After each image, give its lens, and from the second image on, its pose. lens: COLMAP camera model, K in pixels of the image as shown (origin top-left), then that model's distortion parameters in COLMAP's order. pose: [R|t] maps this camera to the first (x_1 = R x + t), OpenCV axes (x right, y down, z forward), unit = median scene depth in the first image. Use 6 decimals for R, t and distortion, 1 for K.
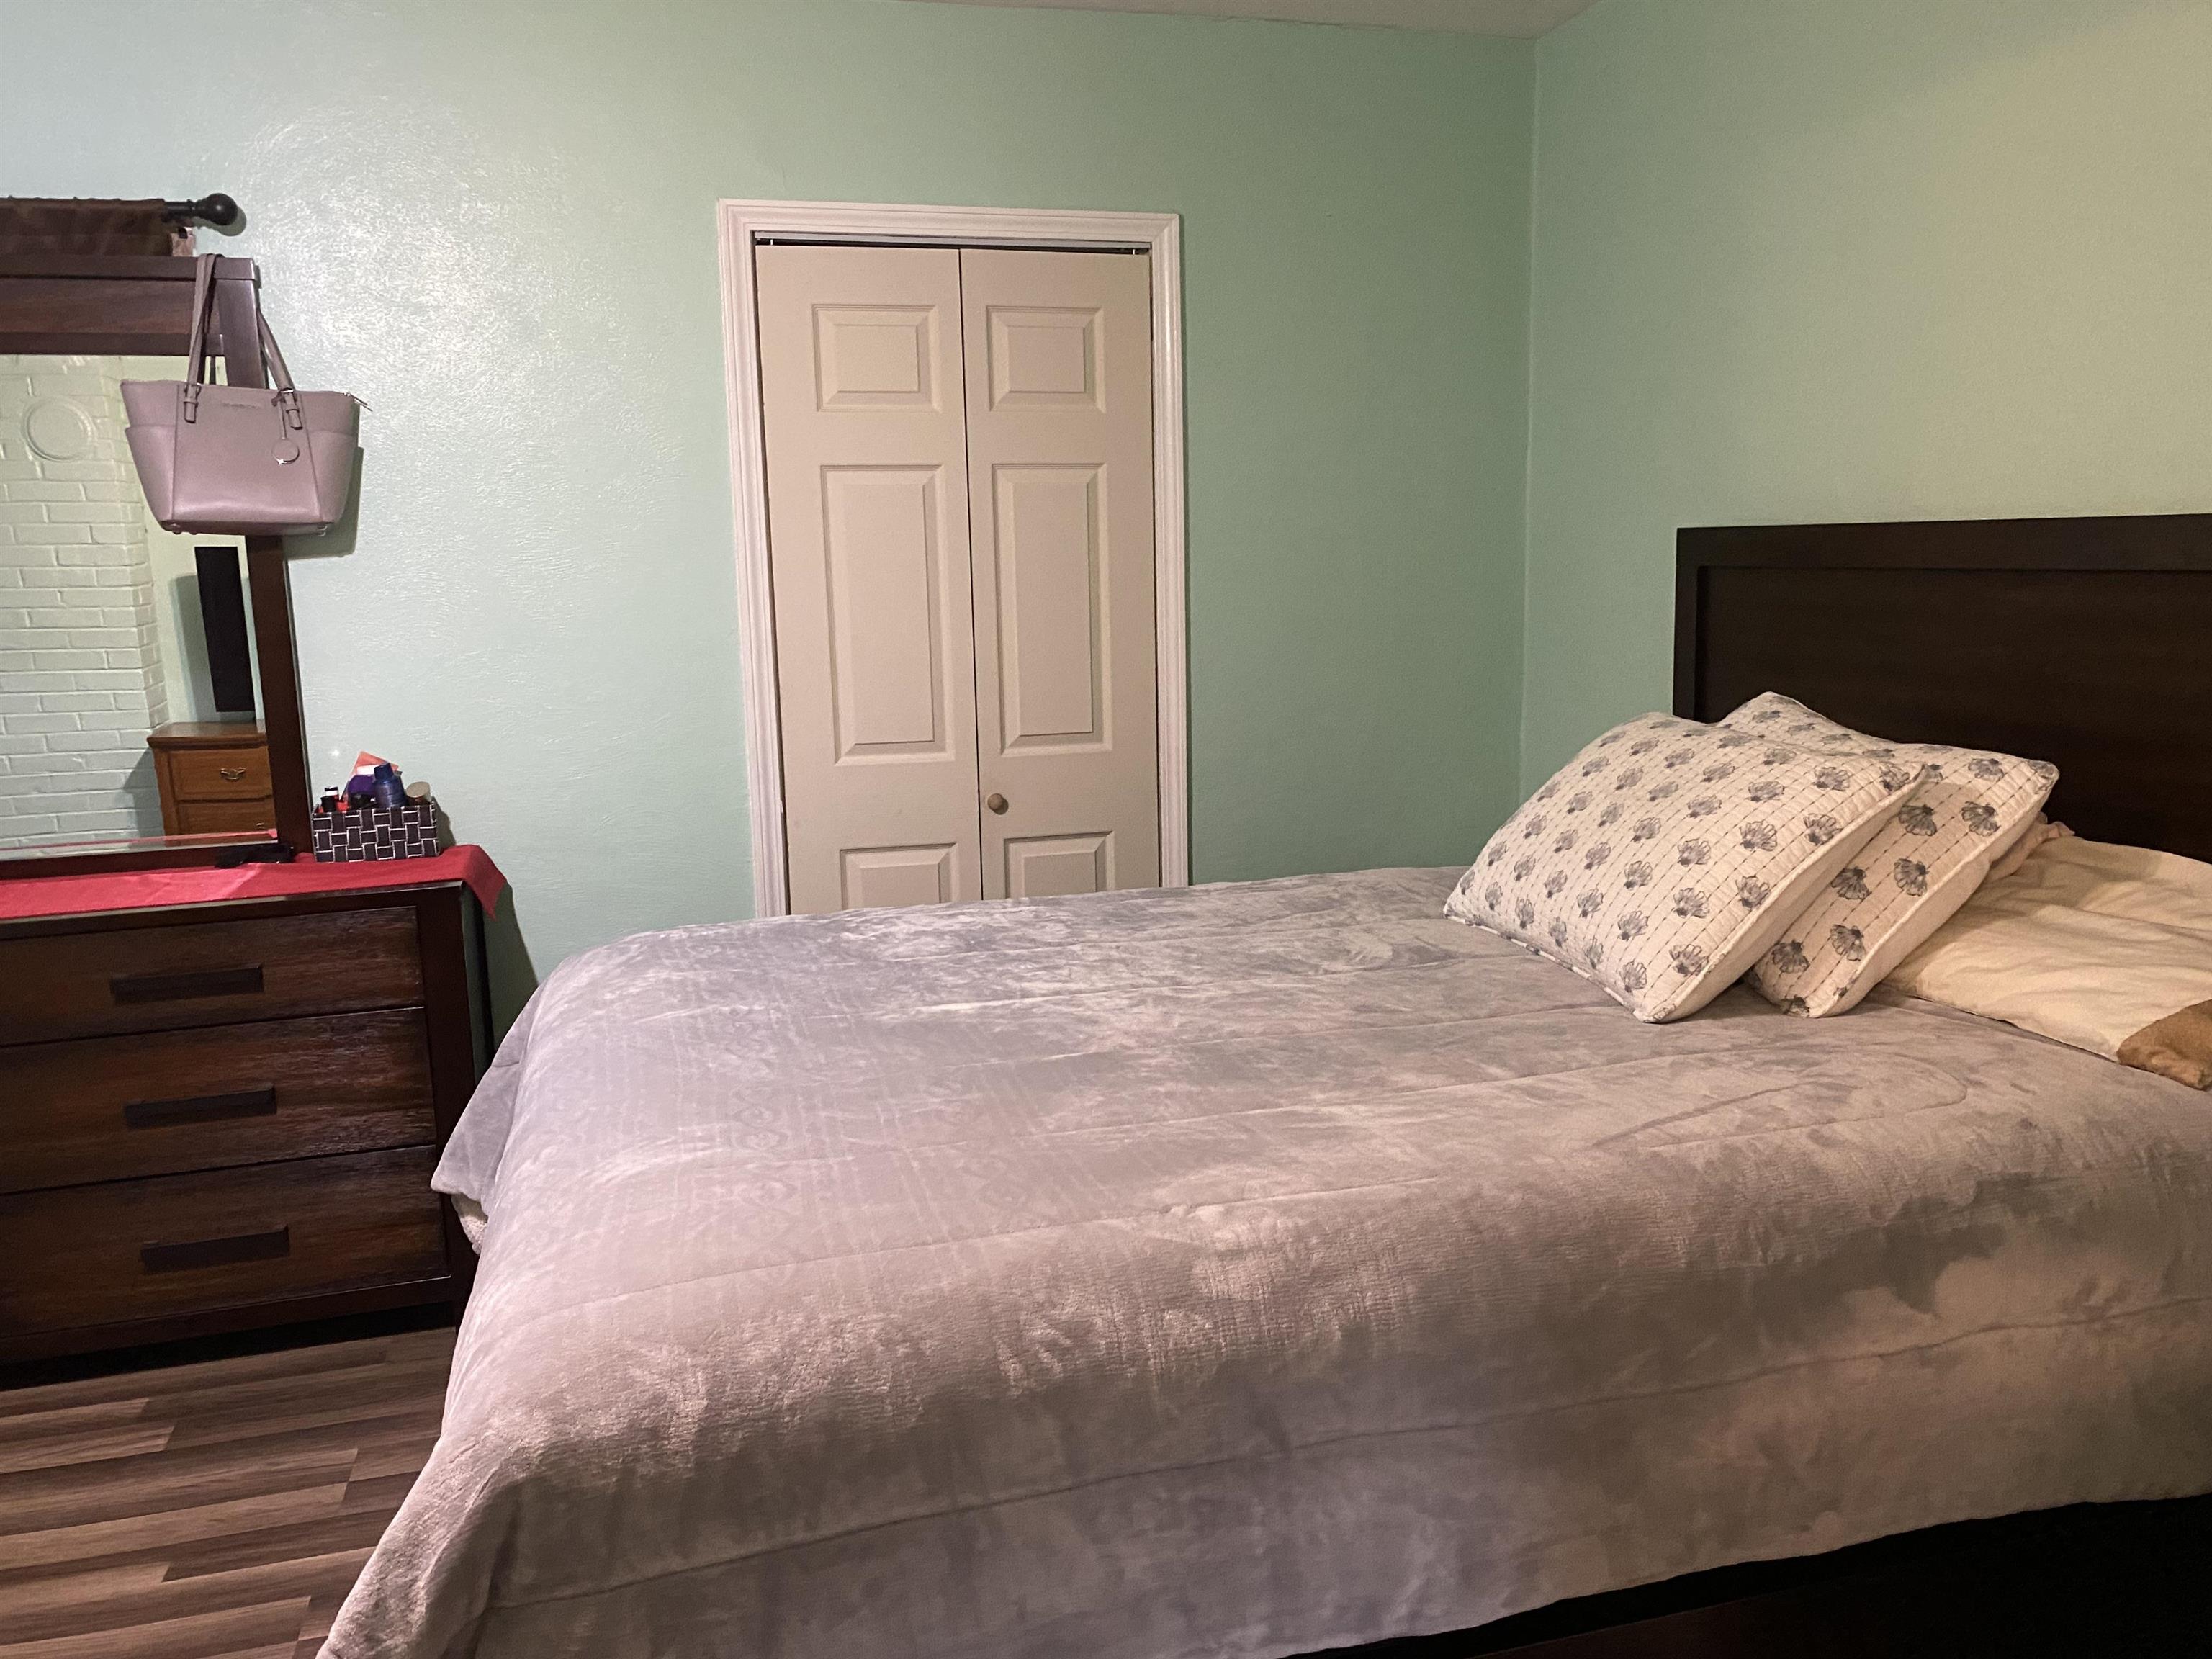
lens RADIAL K [[1660.5, 0, 1106.3], [0, 1660.5, 824.4], [0, 0, 1]] dist [0.004105, -0.009704]
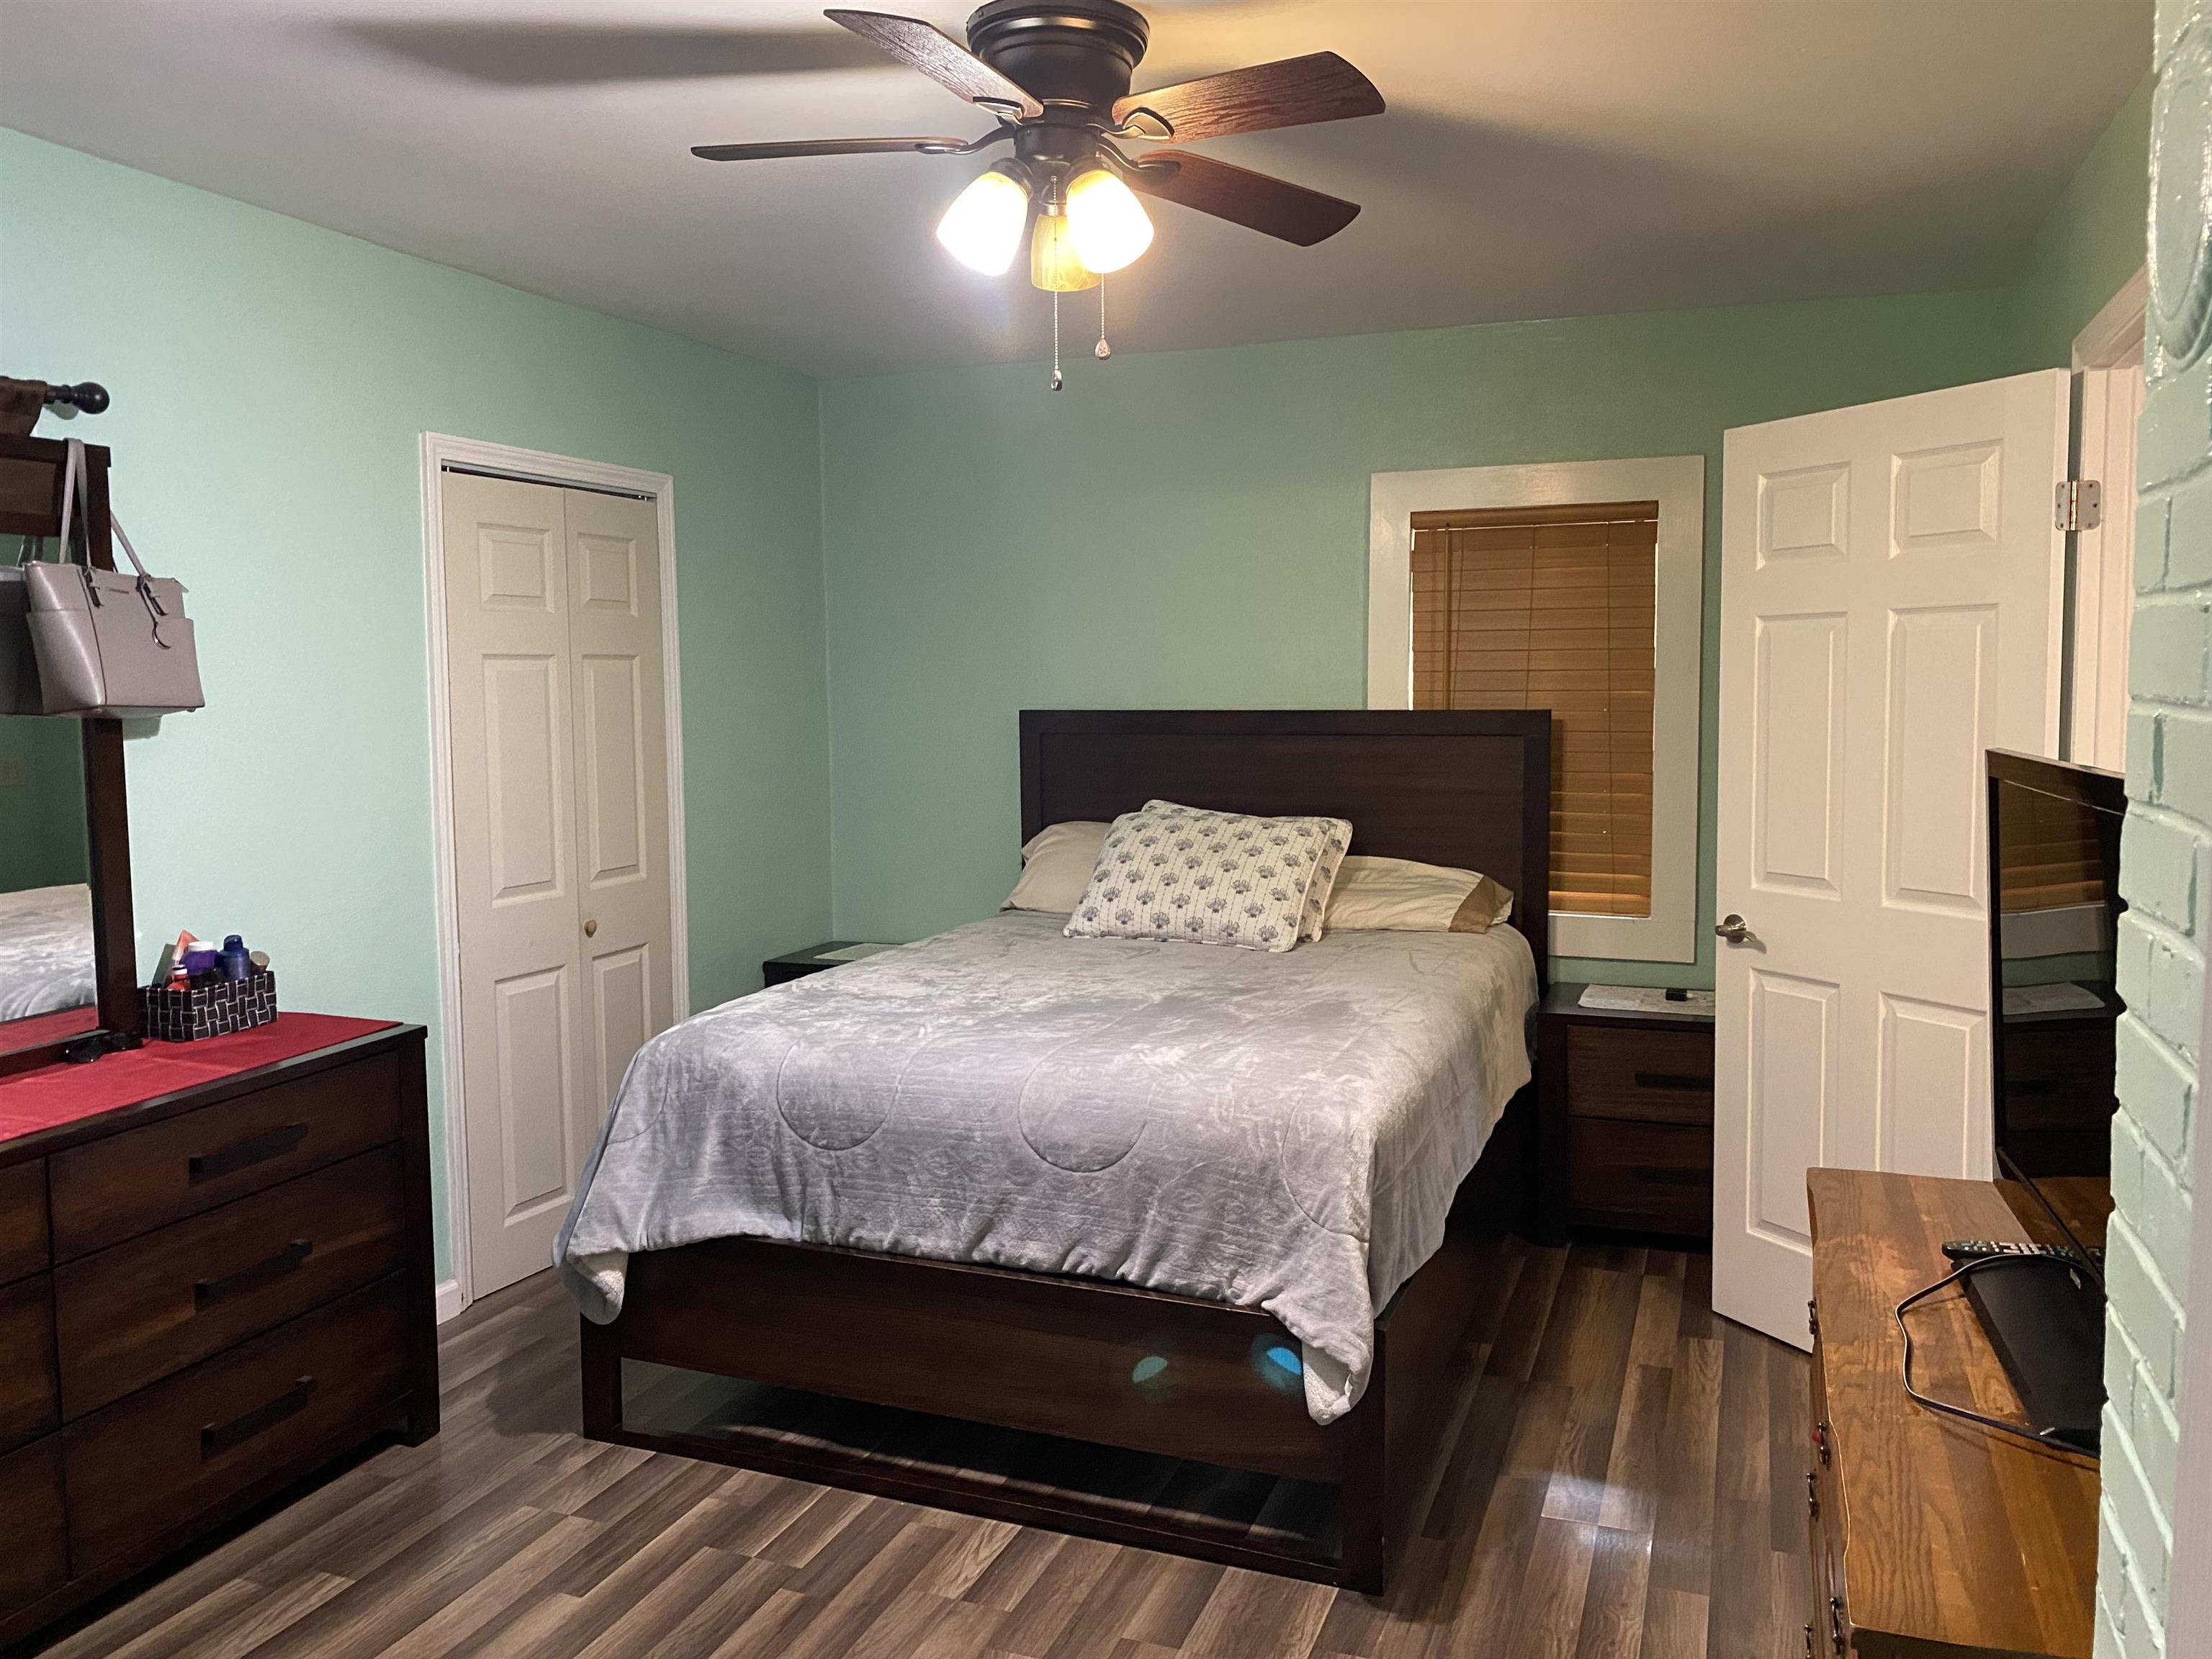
lens RADIAL K [[1660.5, 0, 1108.6], [0, 1660.5, 824.8], [0, 0, 1]] dist [0.004105, -0.009704]
pose [[0.598293, -0.057077, 0.799242, -0.972241], [0.128619, 0.991367, -0.025483, -0.009315], [-0.790887, 0.118044, 0.600469, -0.058827]]
